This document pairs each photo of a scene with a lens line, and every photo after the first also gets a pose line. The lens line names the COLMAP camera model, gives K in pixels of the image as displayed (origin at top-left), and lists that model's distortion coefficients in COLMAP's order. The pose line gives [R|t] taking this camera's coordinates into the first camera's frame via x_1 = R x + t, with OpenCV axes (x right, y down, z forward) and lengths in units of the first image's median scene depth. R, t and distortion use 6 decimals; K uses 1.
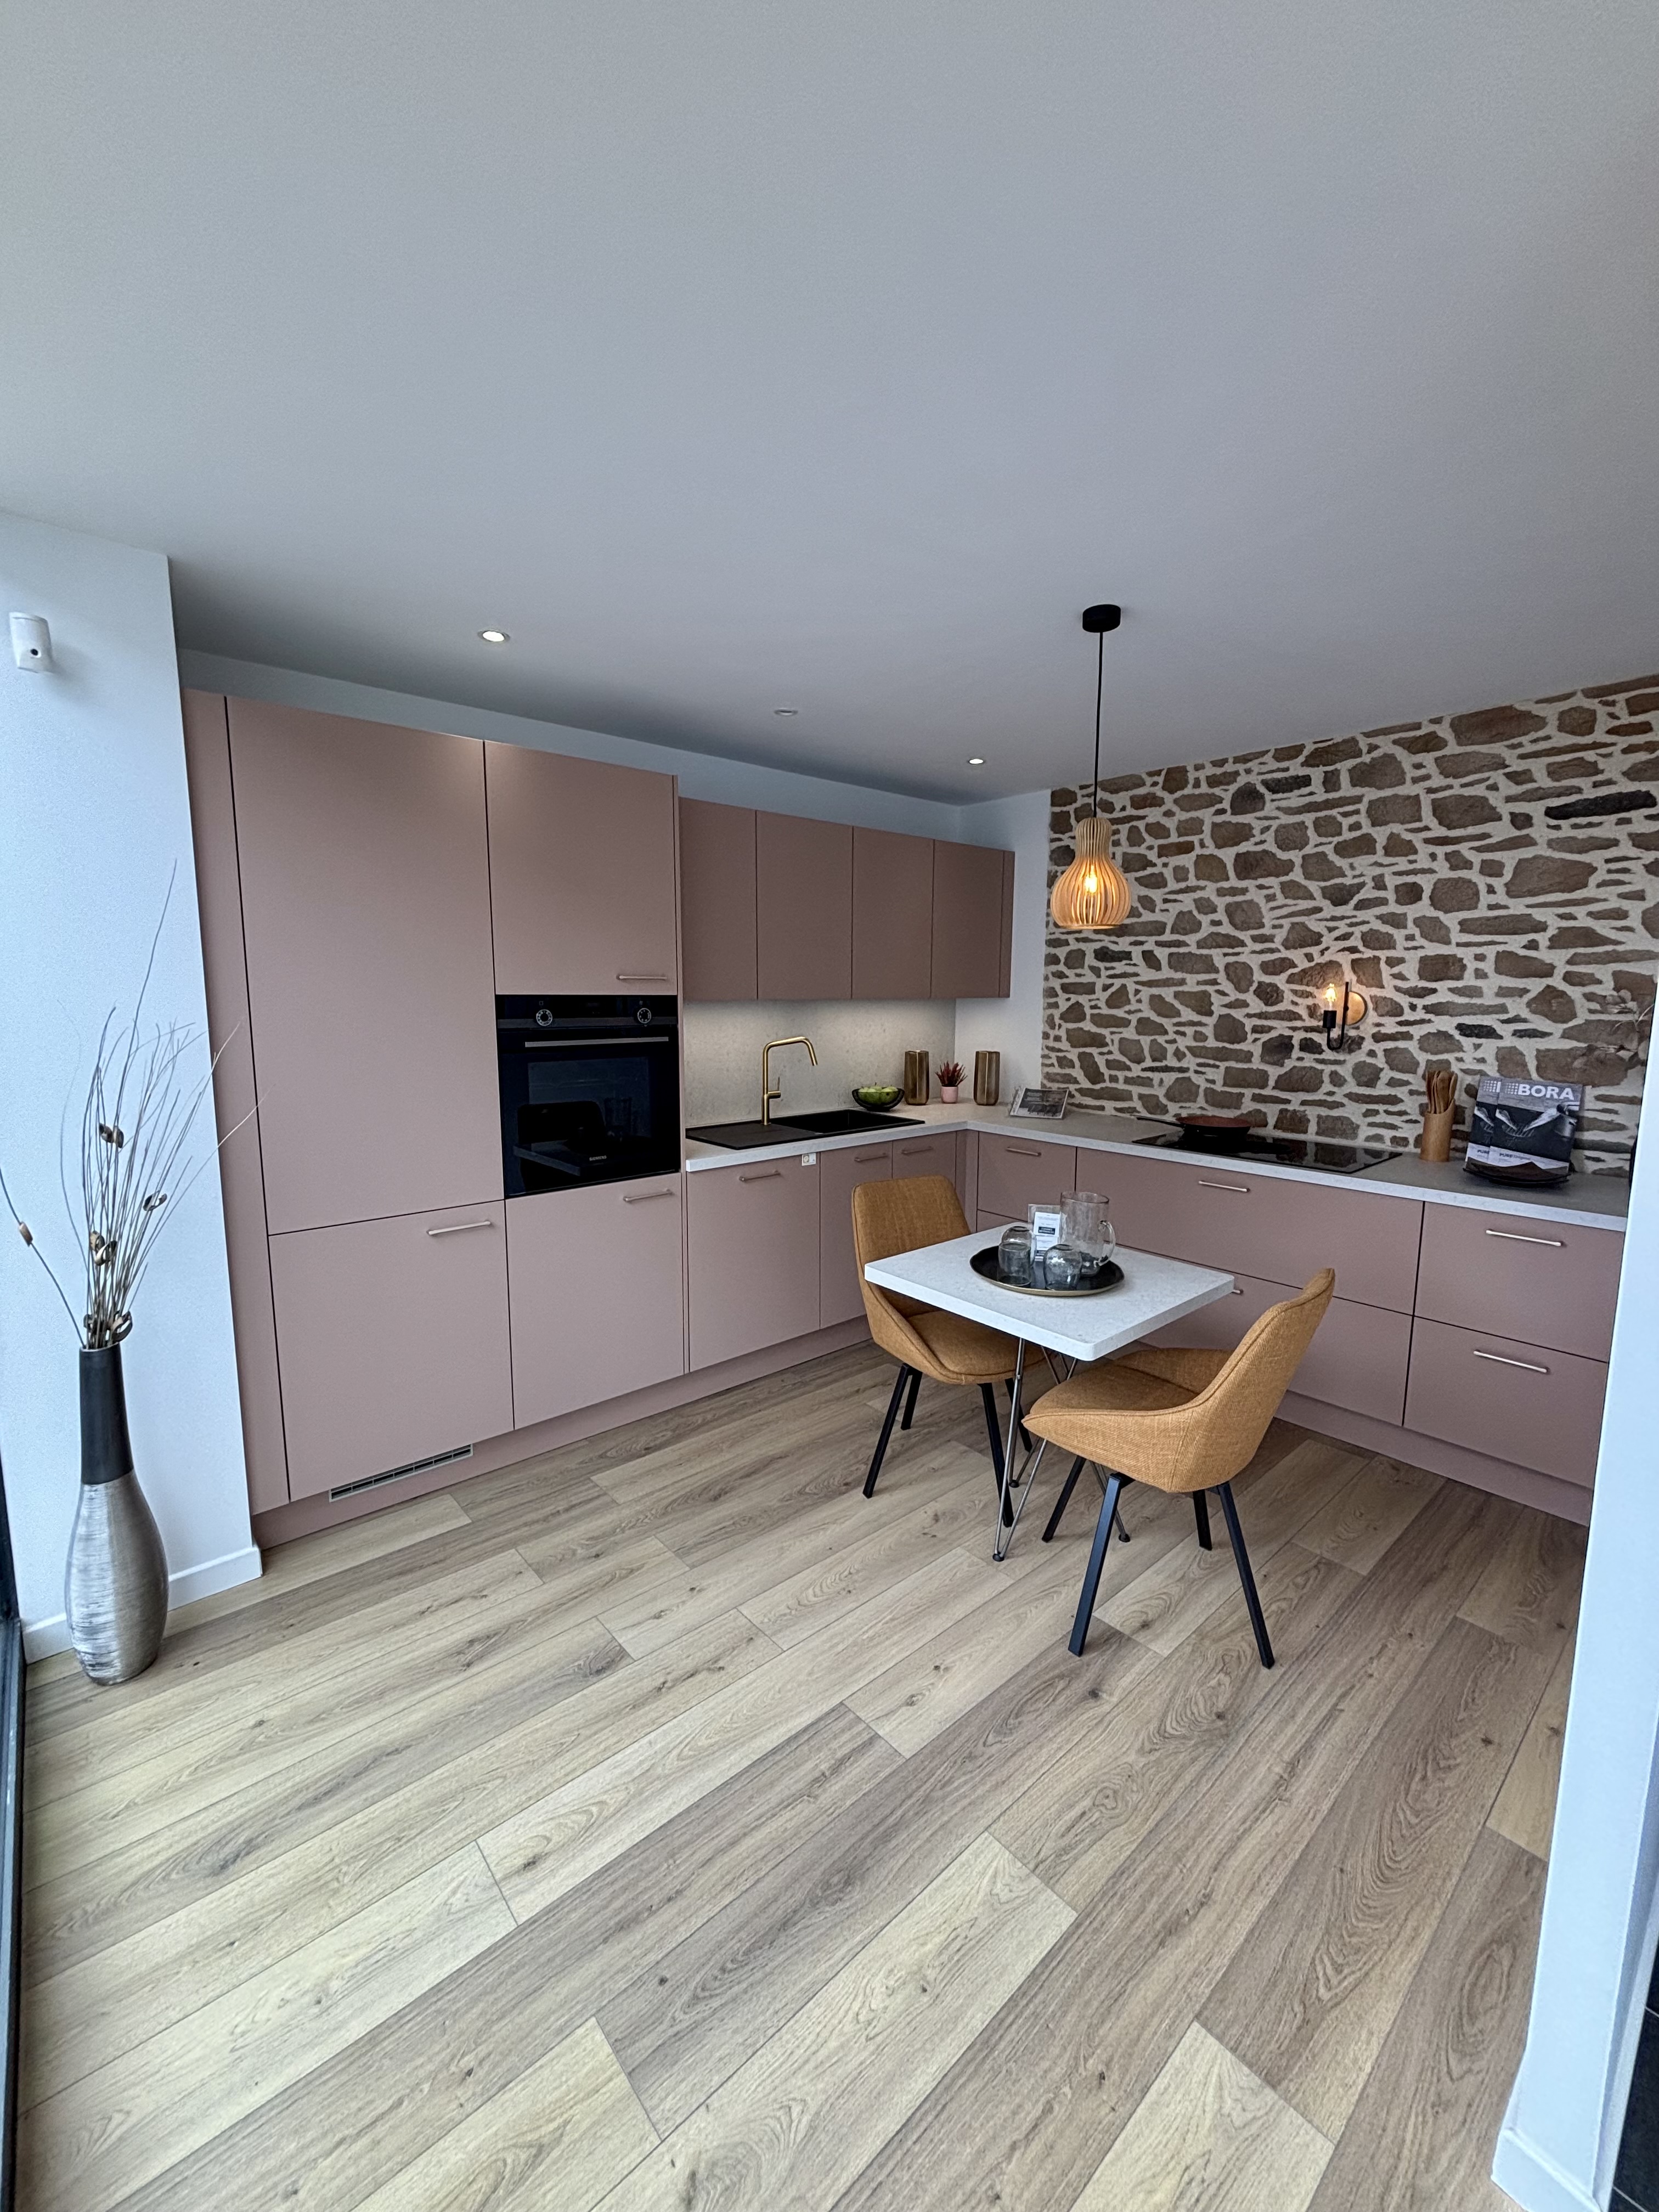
lens RADIAL K [[885.5, 0, 842.5], [0, 885.5, 1106.1], [0, 0, 1]] dist [0.006846, -0.002424]
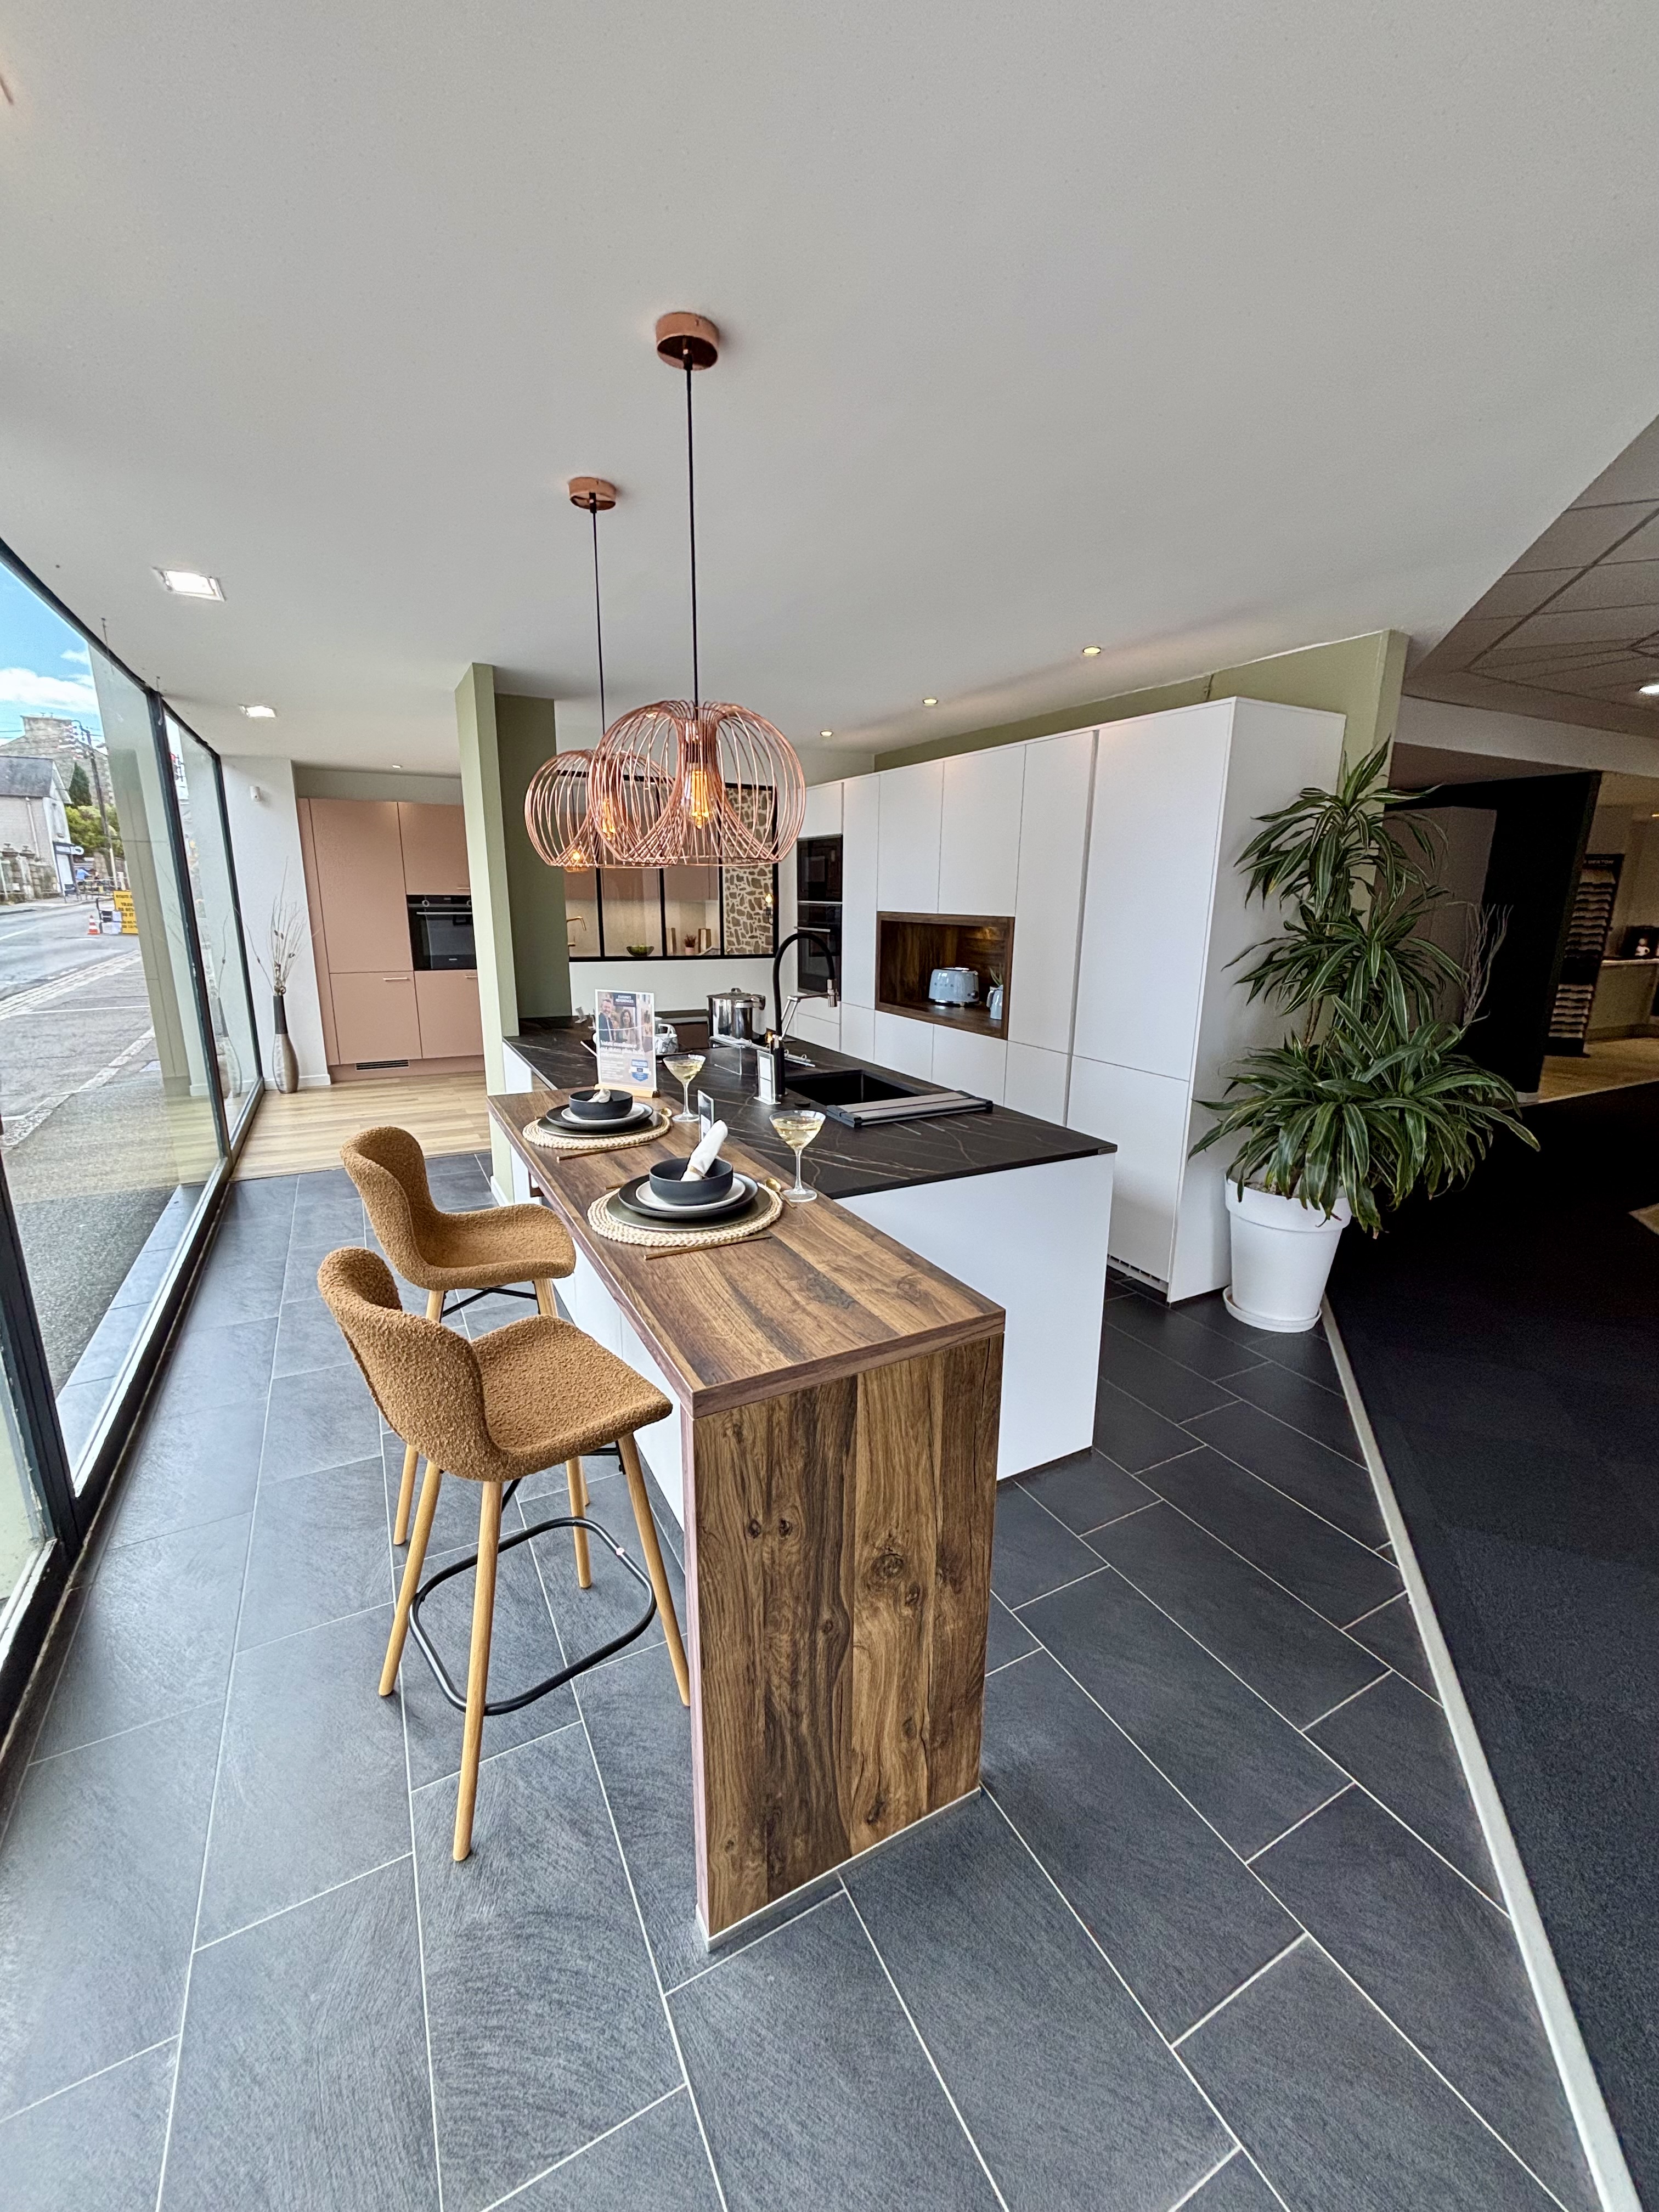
lens RADIAL K [[885.5, 0, 817.6], [0, 885.5, 1101.8], [0, 0, 1]] dist [0.006846, -0.002424]
pose [[0.974554, 0.063591, -0.214945, 1.813167], [-0.039903, 0.992815, 0.112806, 0.184262], [0.220574, -0.101359, 0.970089, -1.772737]]
